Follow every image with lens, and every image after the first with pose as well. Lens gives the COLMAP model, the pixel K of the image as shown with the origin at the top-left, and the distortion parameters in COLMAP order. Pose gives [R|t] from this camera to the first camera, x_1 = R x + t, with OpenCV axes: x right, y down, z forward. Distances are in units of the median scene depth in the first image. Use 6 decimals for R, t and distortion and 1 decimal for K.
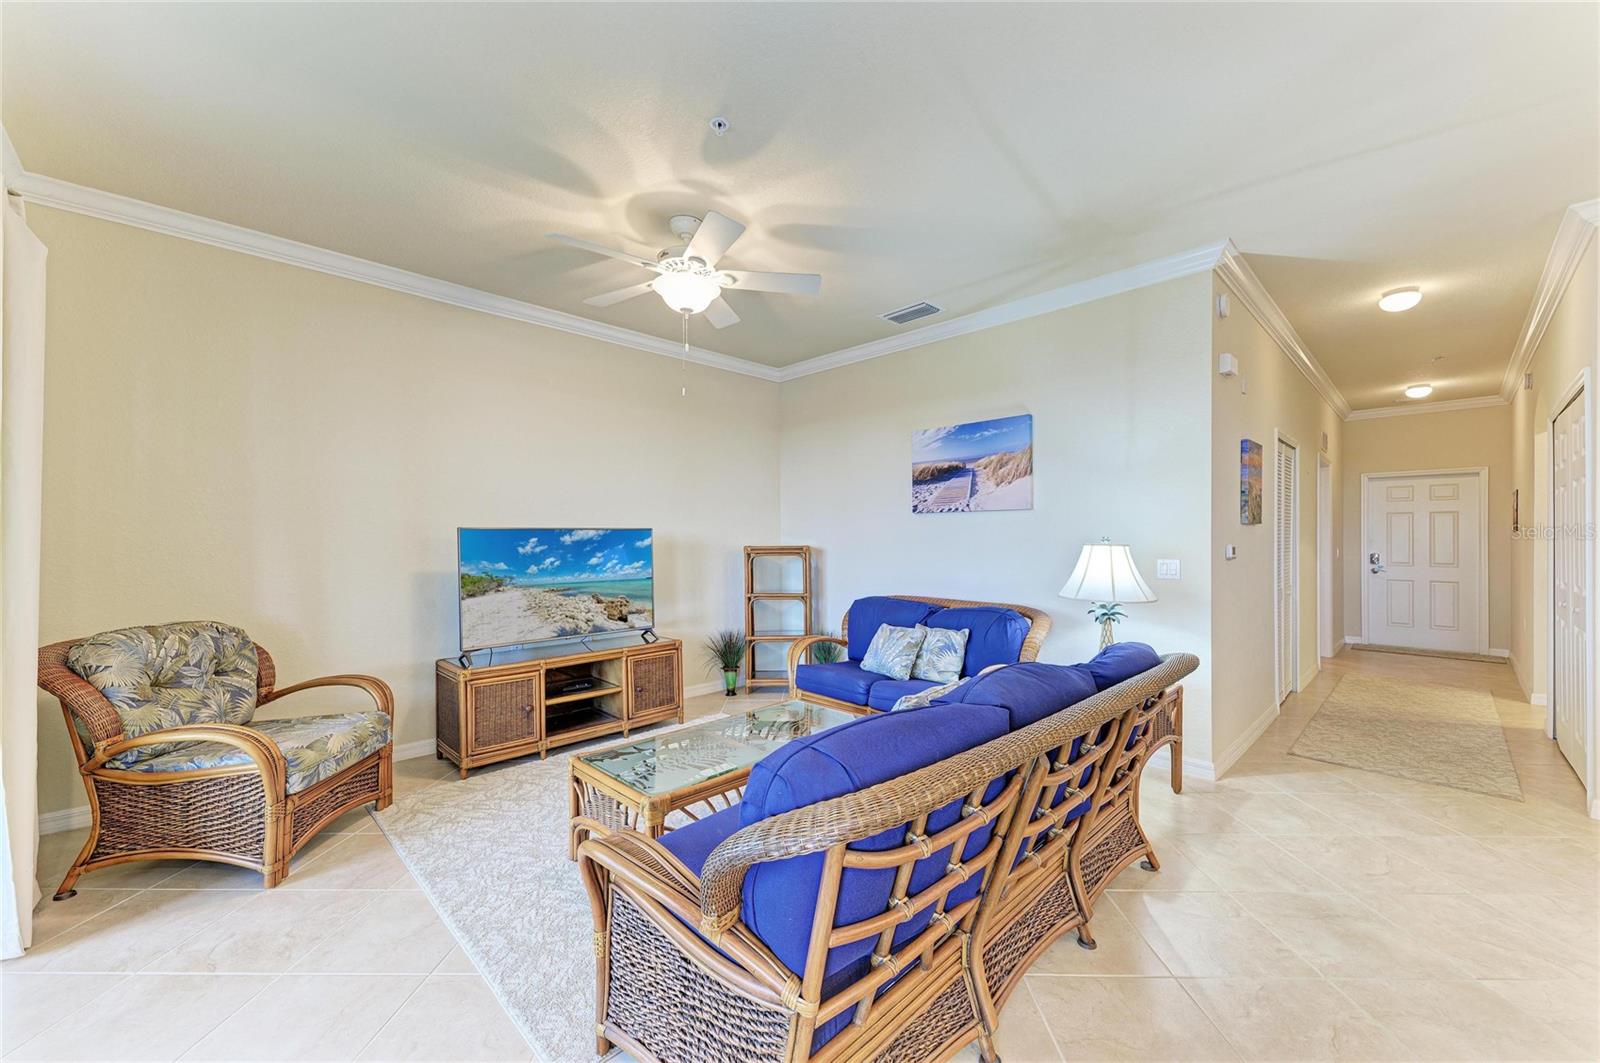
lens RADIAL K [[631.0, 0, 795.8], [0, 631.0, 551.1], [0, 0, 1]] dist [0.002320, 0.000004]
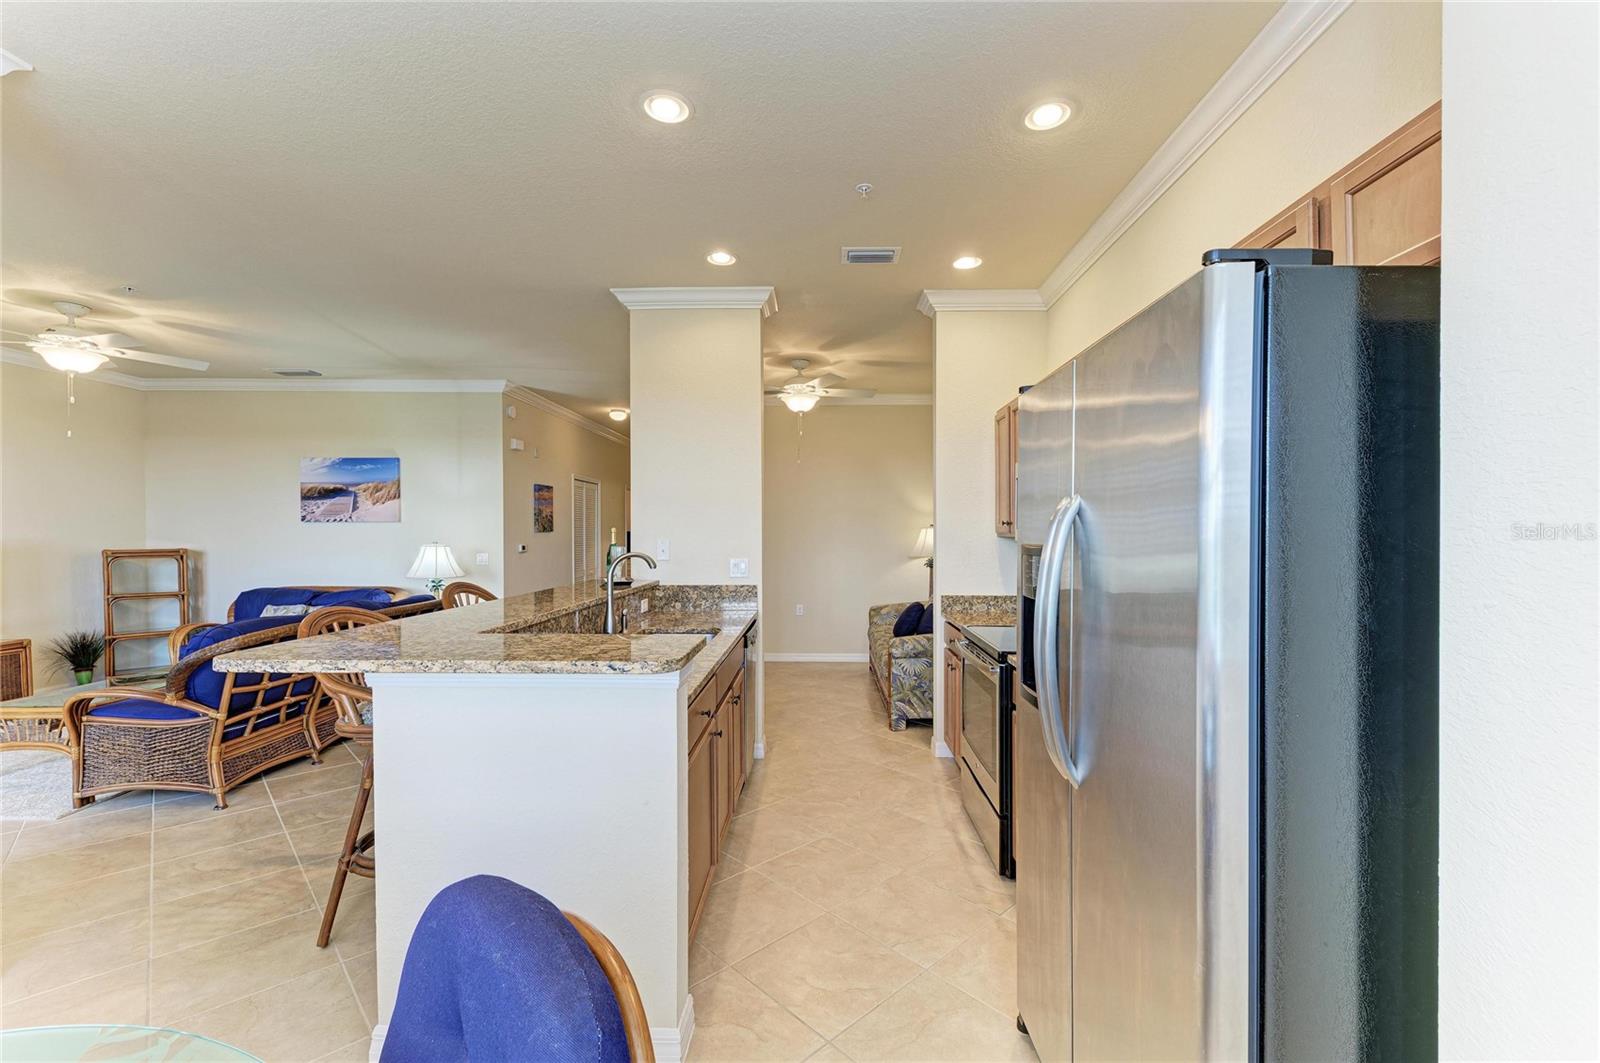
lens RADIAL K [[670.1, 0, 843.8], [0, 670.1, 535.7], [0, 0, 1]] dist [0.001529, -0.005542]
pose [[0.676064, -0.002943, 0.736837, -0.066805], [0.016261, 0.999808, -0.010927, 0.000473], [-0.736663, 0.019369, 0.675982, -0.689765]]
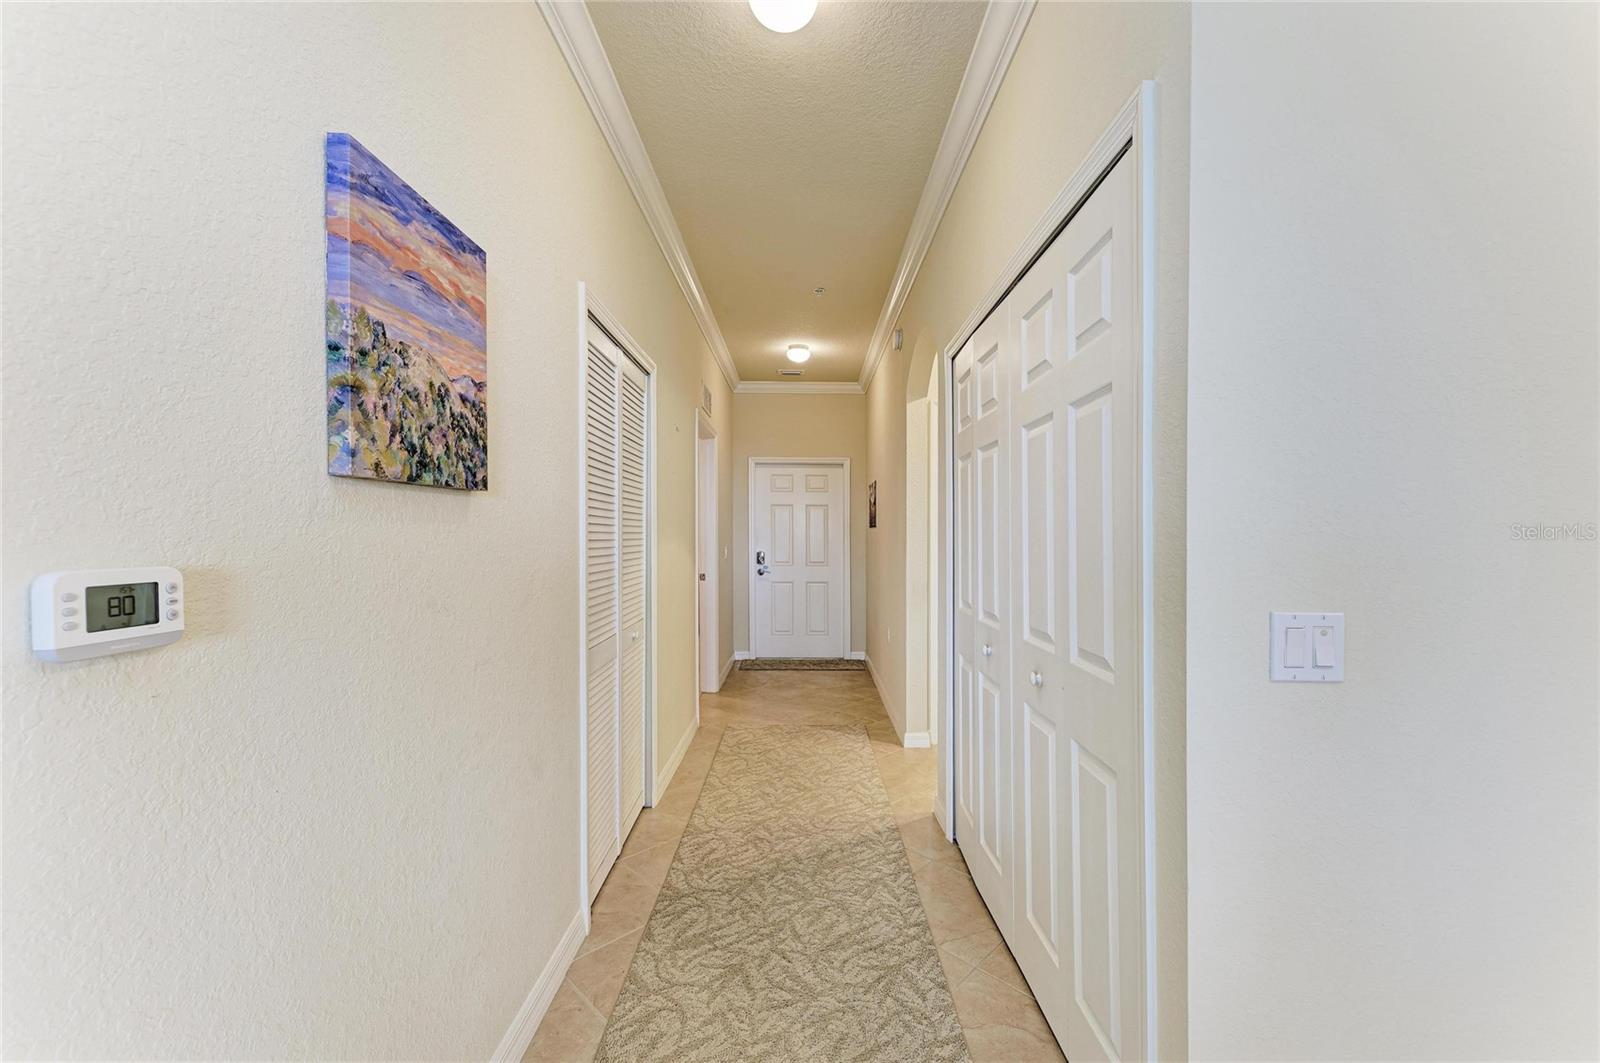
lens RADIAL K [[645.1, 0, 815.3], [0, 645.1, 541.8], [0, 0, 1]] dist [0.001807, 0.000120]
pose [[0.685723, -0.000780, 0.727862, 0.503433], [0.002511, 0.999996, -0.001294, -0.012276], [-0.727859, 0.002715, 0.685722, 0.529132]]
